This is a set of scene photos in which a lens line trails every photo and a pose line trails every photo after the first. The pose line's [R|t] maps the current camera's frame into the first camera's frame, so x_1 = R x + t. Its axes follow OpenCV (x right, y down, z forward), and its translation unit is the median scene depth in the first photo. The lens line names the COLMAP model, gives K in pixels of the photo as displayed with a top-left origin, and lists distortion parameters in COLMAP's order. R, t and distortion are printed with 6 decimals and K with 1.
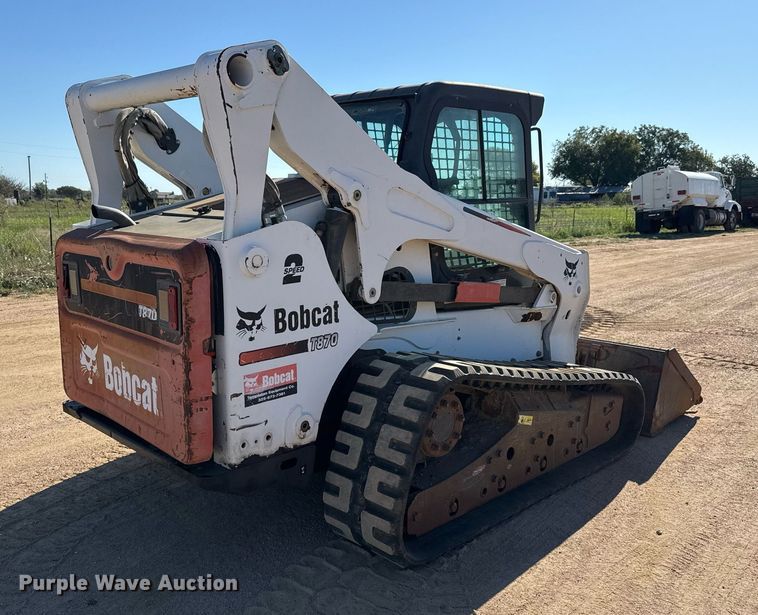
lens RADIAL K [[692.2, 0, 374.1], [0, 692.2, 323.2], [0, 0, 1]] dist [0.156189, -0.320989]
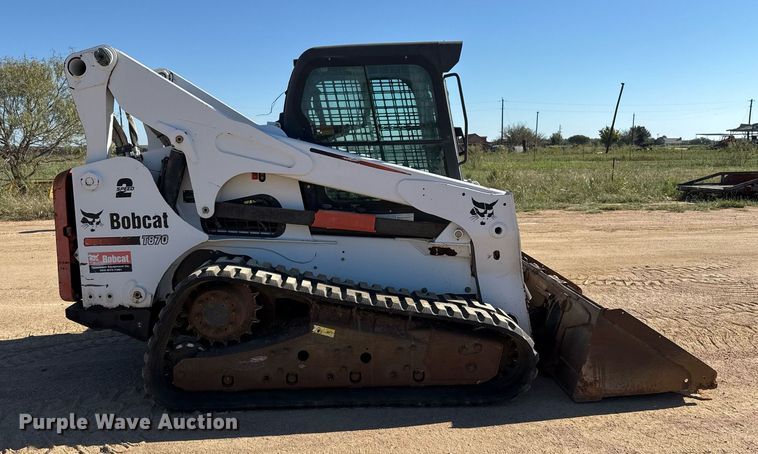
lens RADIAL K [[630.8, 0, 357.0], [0, 630.8, 236.4], [0, 0, 1]] dist [0.042900, -0.002123]
pose [[0.730791, 0.087386, -0.676985, 1.153392], [-0.109708, 0.993915, 0.009868, -0.040715], [0.673728, 0.067060, 0.735931, 0.313422]]
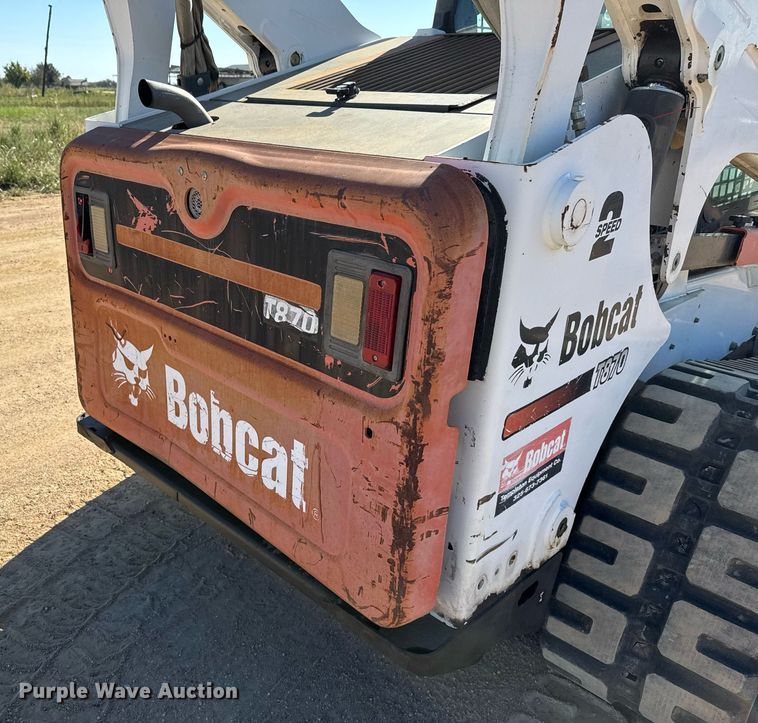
lens RADIAL K [[700.5, 0, 259.2], [0, 700.5, 374.0], [0, 0, 1]] dist [0.159545, -0.286620]
pose [[0.998577, 0.027937, -0.045424, -0.307640], [-0.018147, 0.978975, 0.203173, -0.070569], [0.050145, -0.202060, 0.978089, 0.487929]]
